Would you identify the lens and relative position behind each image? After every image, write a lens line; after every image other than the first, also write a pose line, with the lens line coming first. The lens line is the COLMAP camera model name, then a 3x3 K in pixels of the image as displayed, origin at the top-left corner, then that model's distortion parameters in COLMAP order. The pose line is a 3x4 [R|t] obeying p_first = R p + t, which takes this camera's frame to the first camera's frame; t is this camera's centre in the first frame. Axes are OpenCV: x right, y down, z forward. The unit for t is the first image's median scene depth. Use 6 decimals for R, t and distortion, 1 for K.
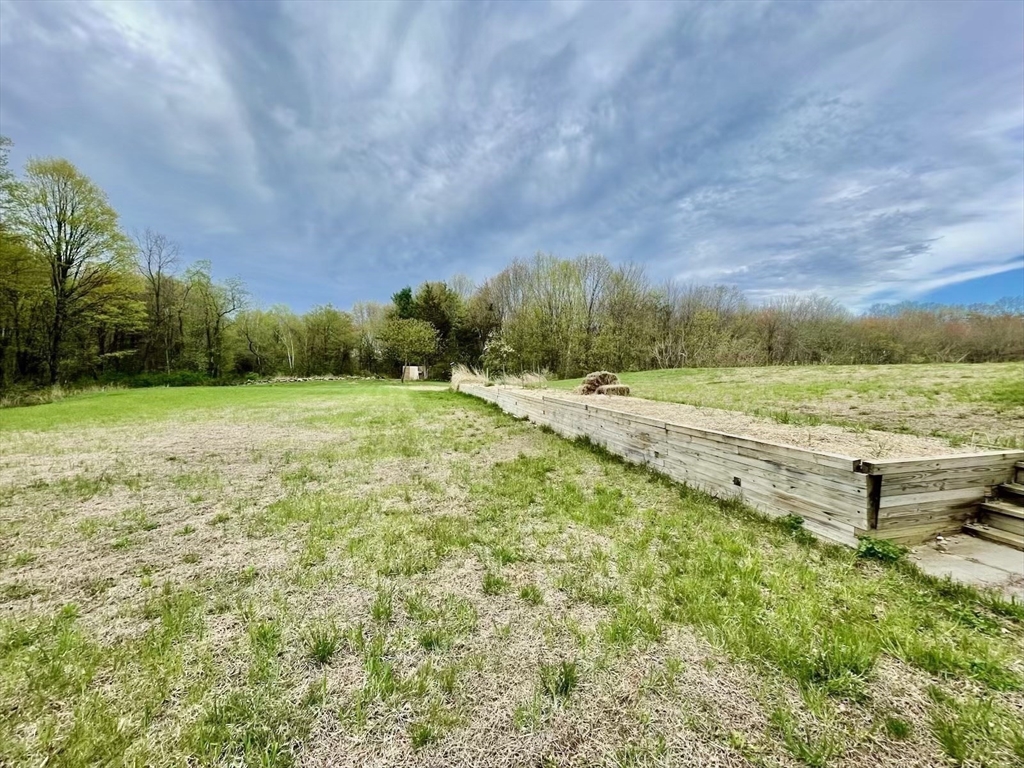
lens RADIAL K [[408.0, 0, 512.0], [0, 408.0, 384.0], [0, 0, 1]] dist [-0.000173, -0.000020]
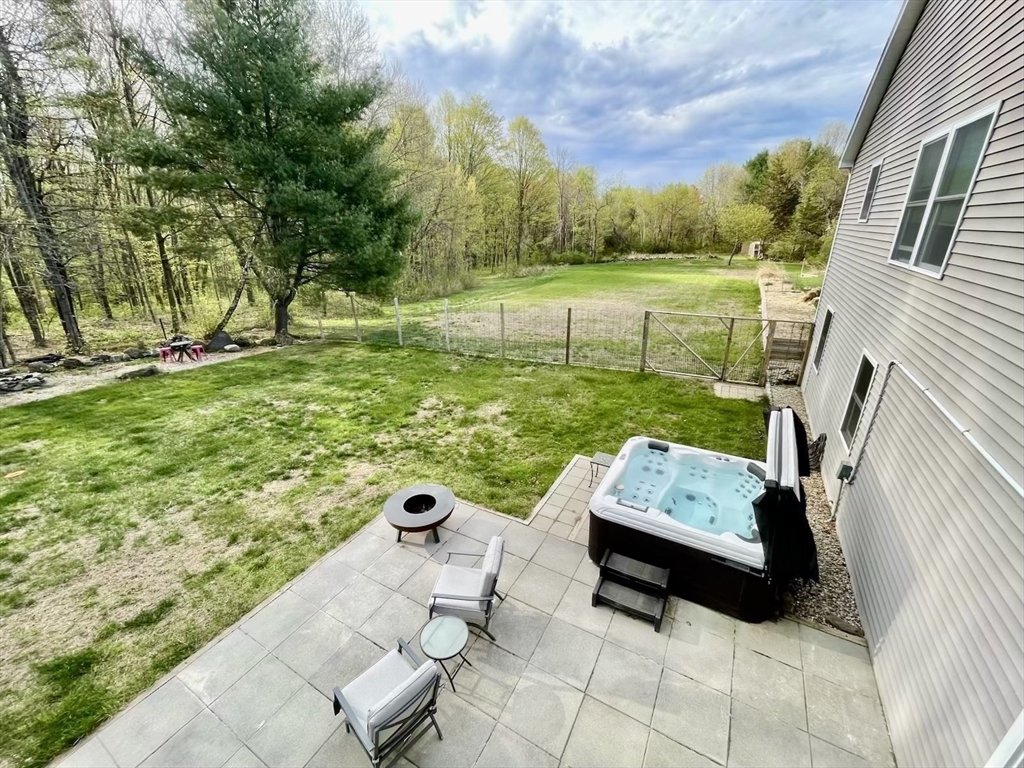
lens RADIAL K [[408.0, 0, 512.0], [0, 408.0, 384.0], [0, 0, 1]] dist [-0.000173, -0.000020]
pose [[0.708934, 0.225135, -0.668377, 0.106228], [-0.000039, 0.947695, 0.319178, -0.039259], [0.705275, -0.226250, 0.671861, -0.211871]]
